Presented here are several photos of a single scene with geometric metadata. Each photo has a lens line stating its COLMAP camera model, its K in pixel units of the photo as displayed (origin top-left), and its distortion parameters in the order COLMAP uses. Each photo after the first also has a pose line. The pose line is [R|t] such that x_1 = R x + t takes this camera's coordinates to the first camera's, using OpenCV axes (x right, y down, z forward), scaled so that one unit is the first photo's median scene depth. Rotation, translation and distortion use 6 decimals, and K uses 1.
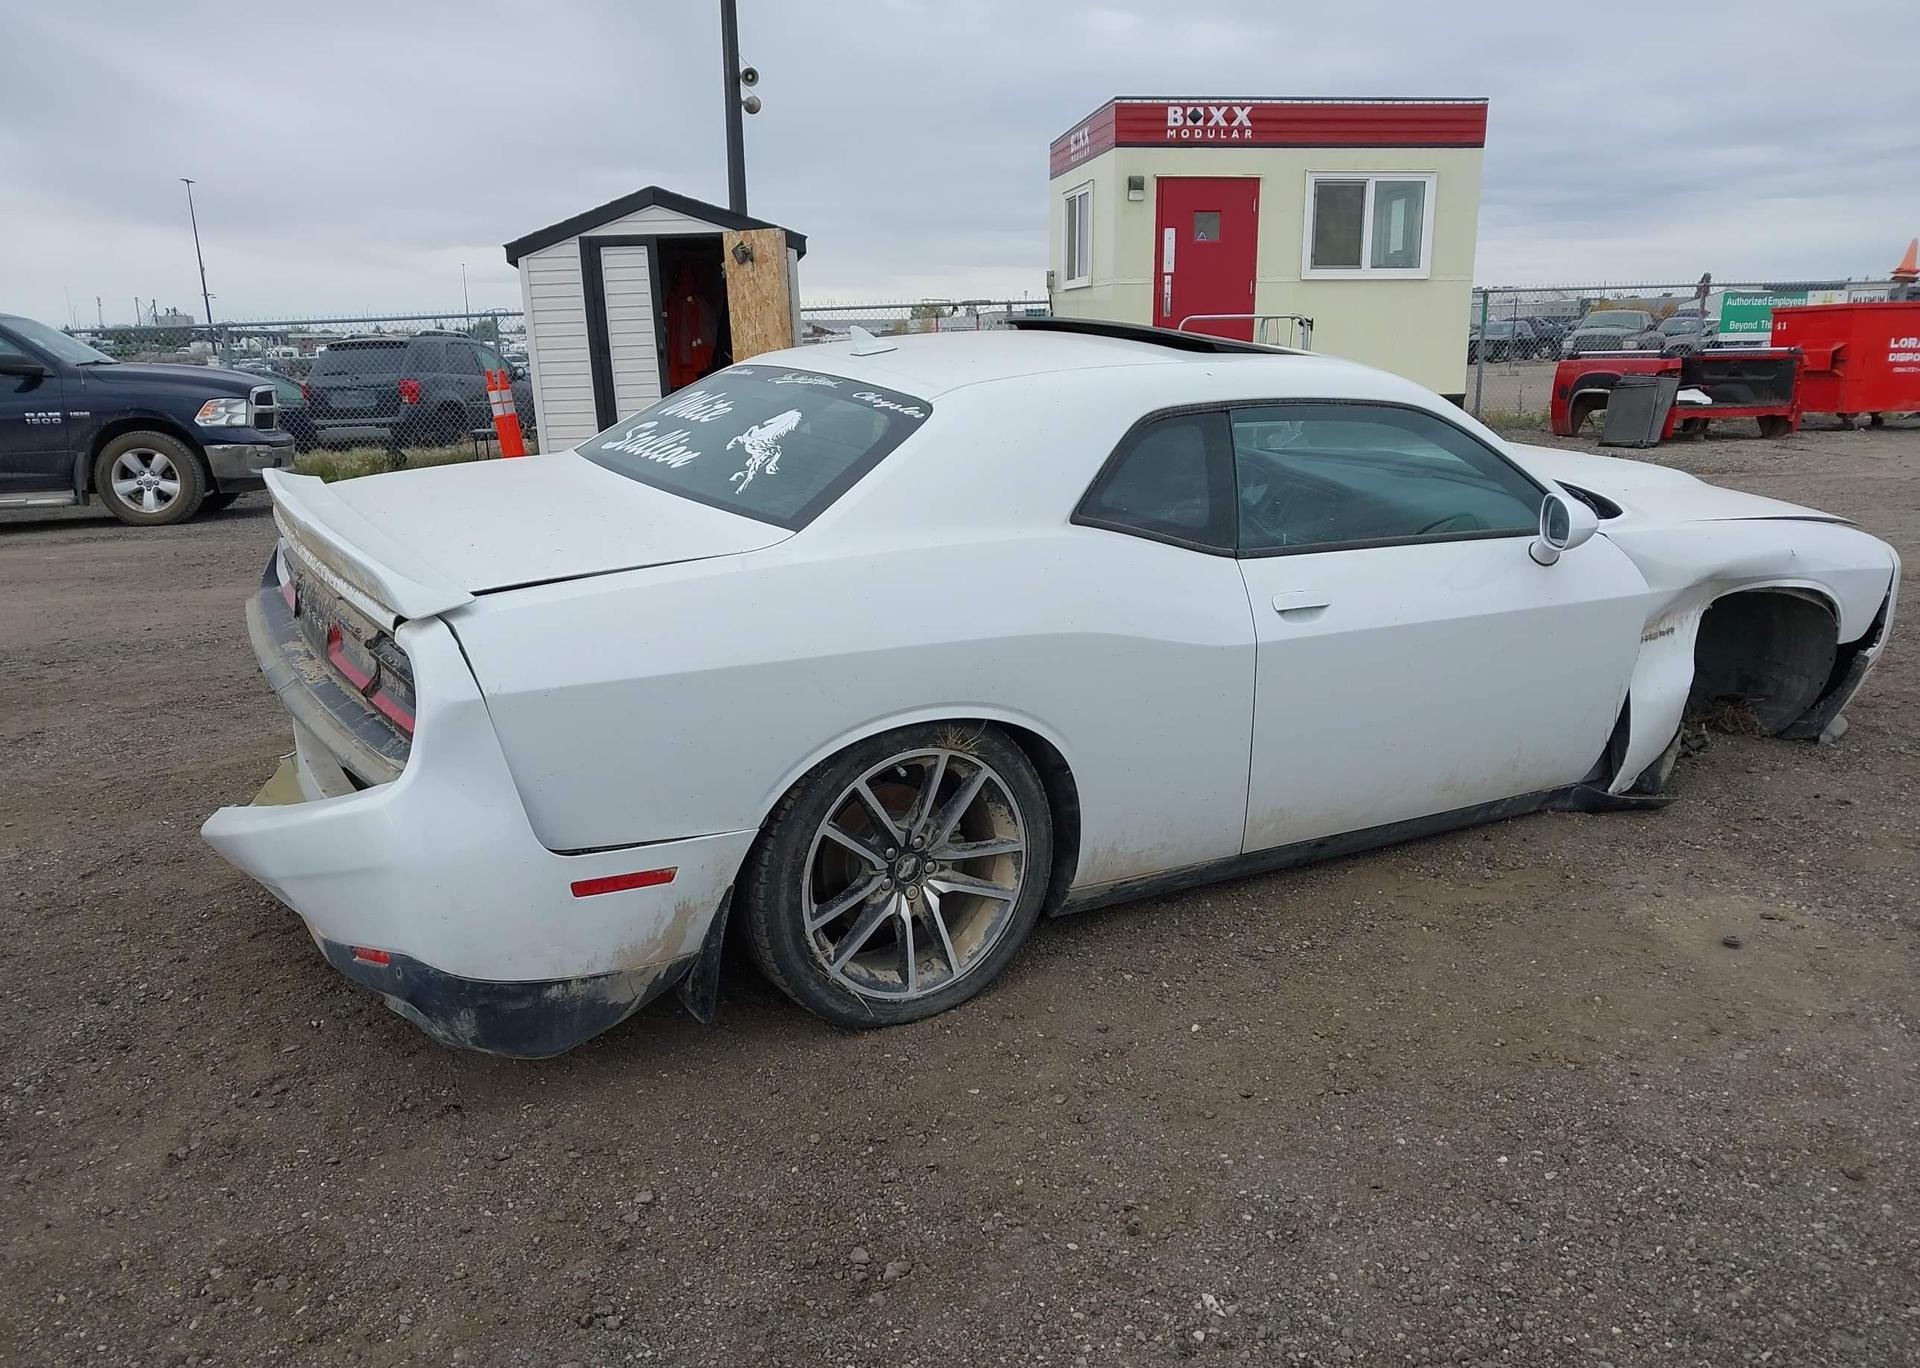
lens RADIAL K [[1529.6, 0, 948.5], [0, 1529.6, 690.8], [0, 0, 1]] dist [0.037817, -0.035168]
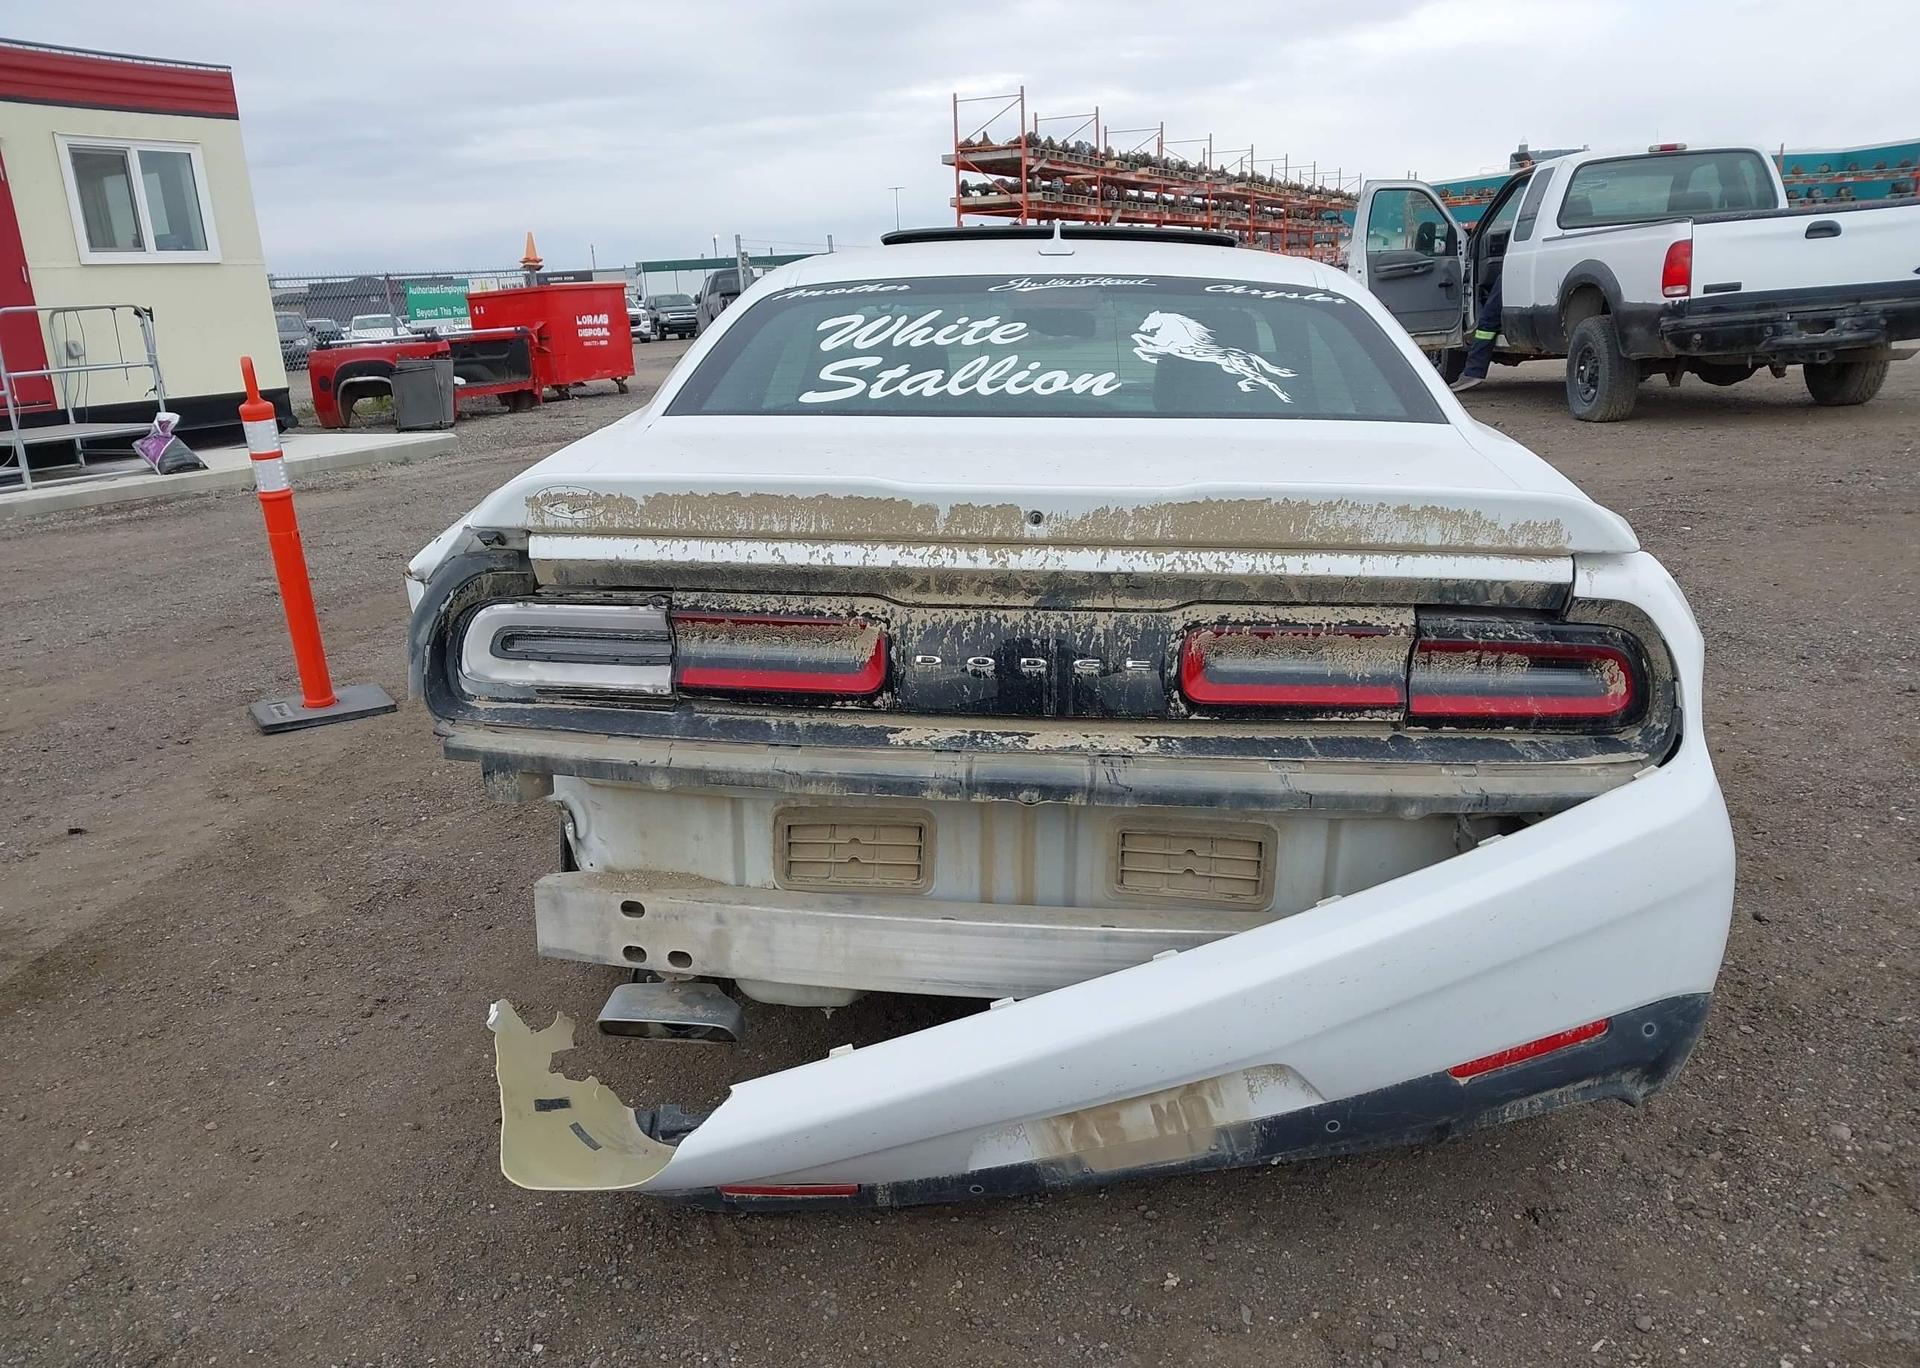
lens RADIAL K [[1529.6, 0, 945.8], [0, 1529.6, 690.7], [0, 0, 1]] dist [0.037817, -0.035168]
pose [[0.586914, -0.228550, 0.776722, -0.215818], [0.233711, 0.966318, 0.107740, -0.026357], [-0.775185, 0.118294, 0.620560, 0.154631]]
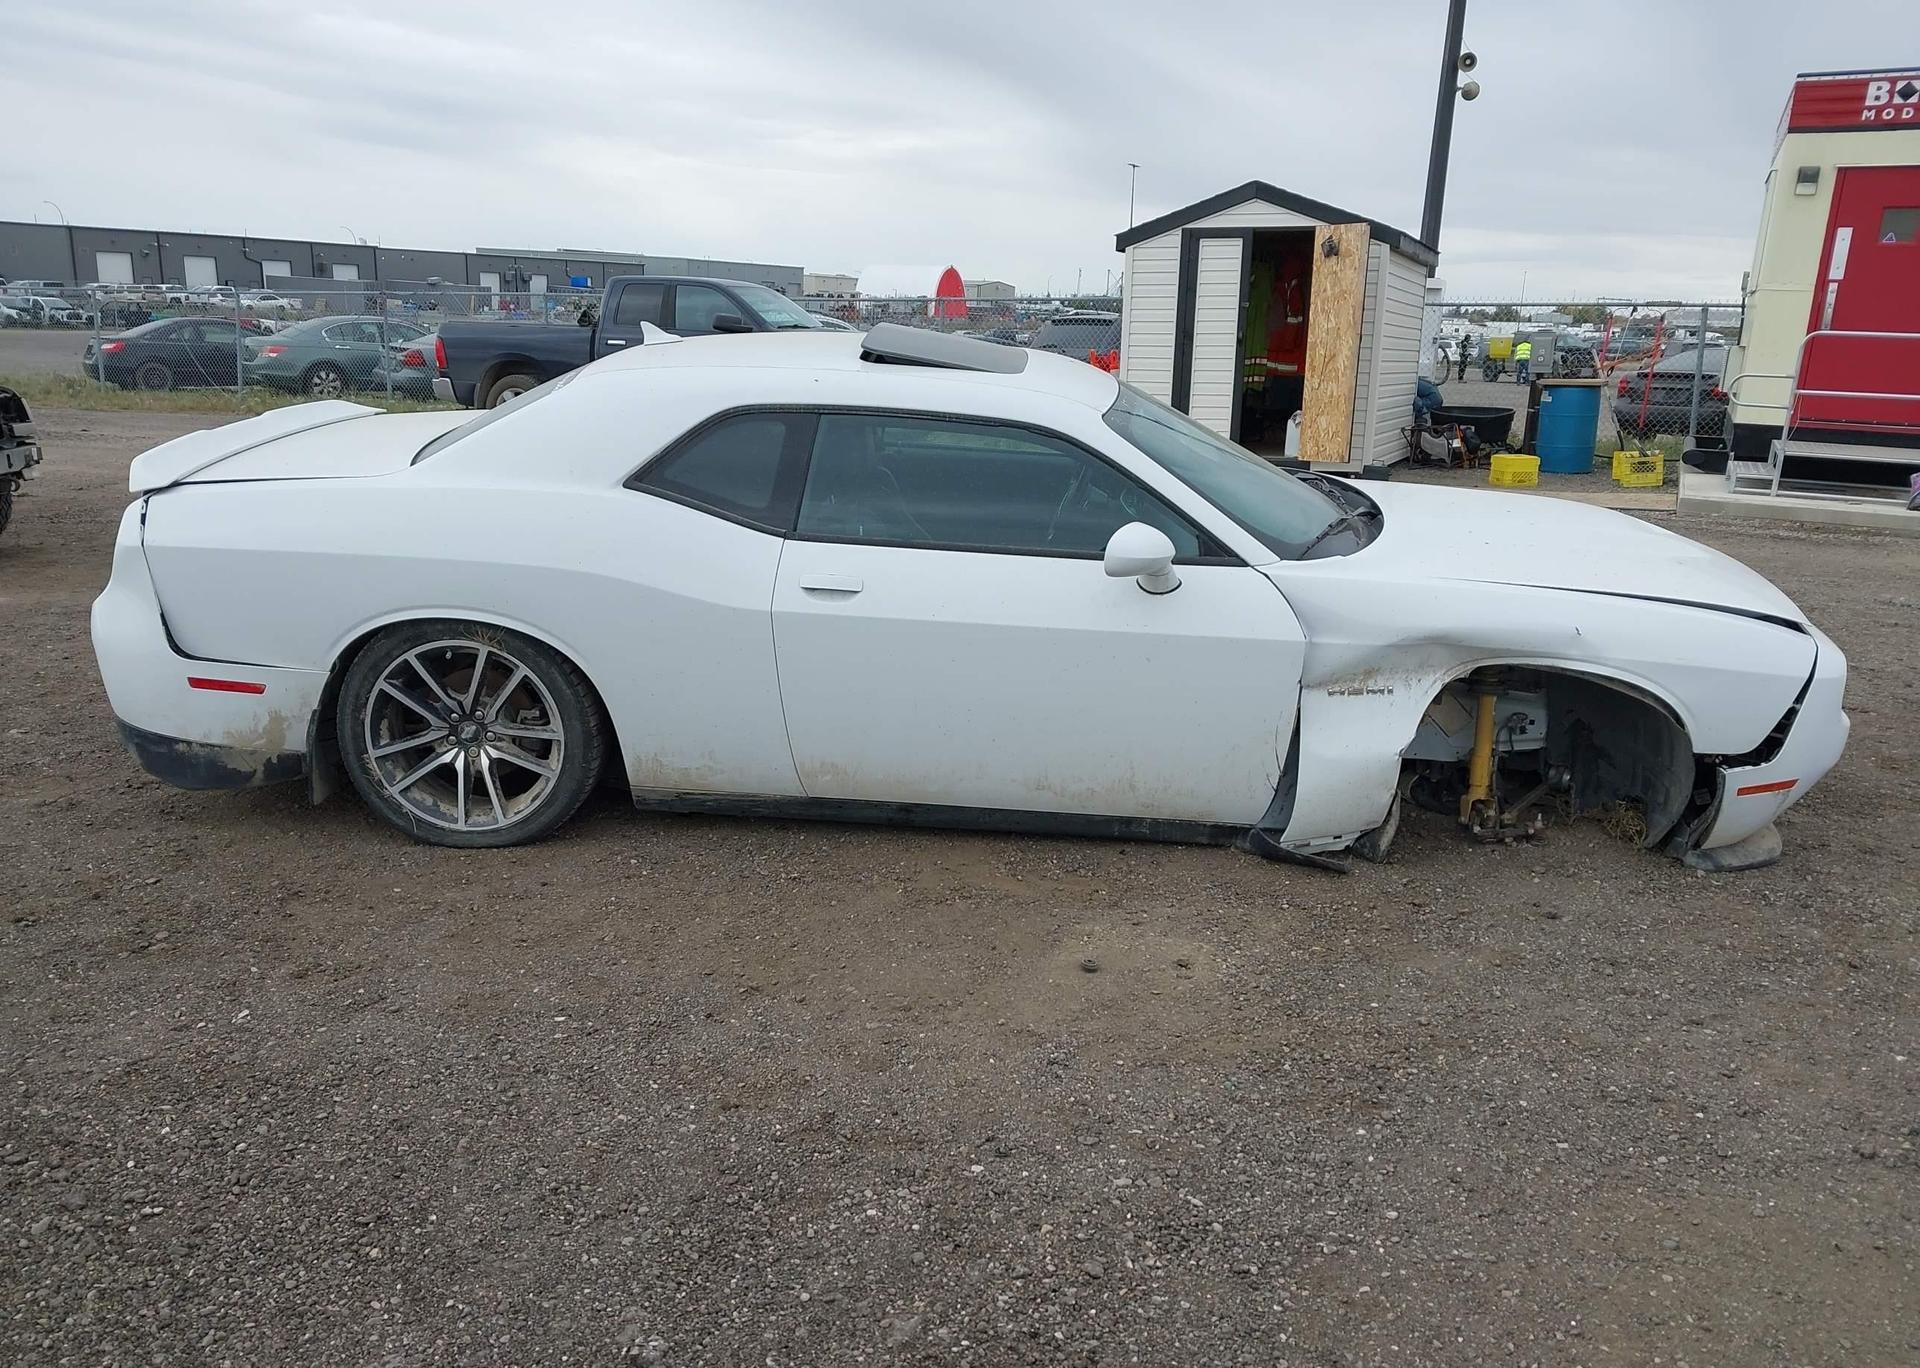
lens RADIAL K [[1529.6, 0, 934.2], [0, 1529.6, 702.6], [0, 0, 1]] dist [0.037817, -0.035168]
pose [[0.832102, 0.179007, -0.524940, 0.233082], [-0.169190, 0.983295, 0.067120, -0.015297], [0.528186, 0.032964, 0.848488, 0.019968]]
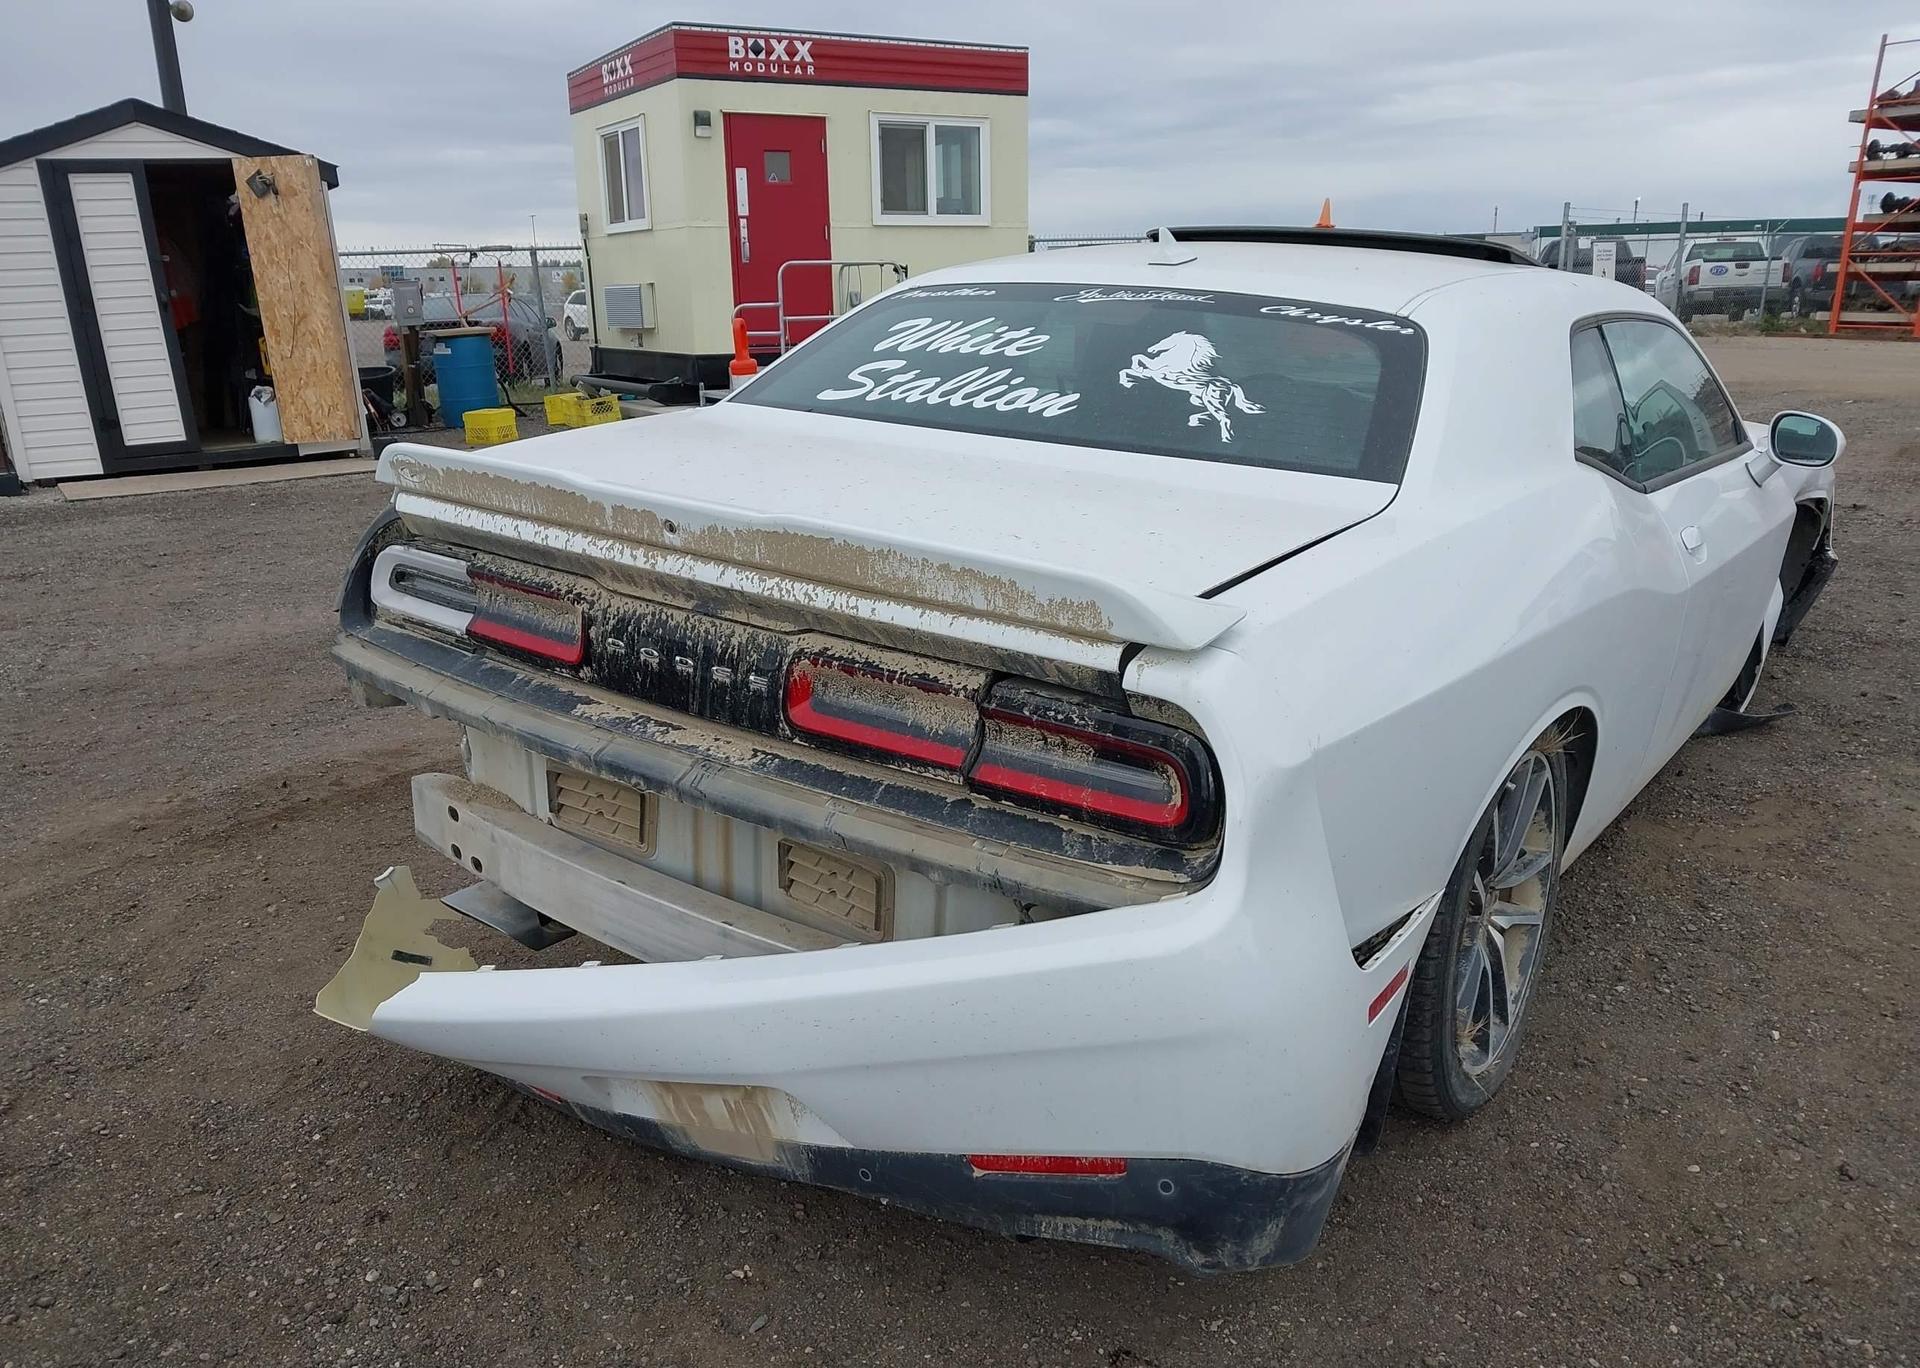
lens RADIAL K [[1529.6, 0, 940.8], [0, 1529.6, 690.5], [0, 0, 1]] dist [0.037817, -0.035168]
pose [[0.923574, -0.104366, 0.368942, -0.131309], [0.095169, 0.994528, 0.043096, -0.012728], [-0.371420, -0.004691, 0.928453, 0.084614]]
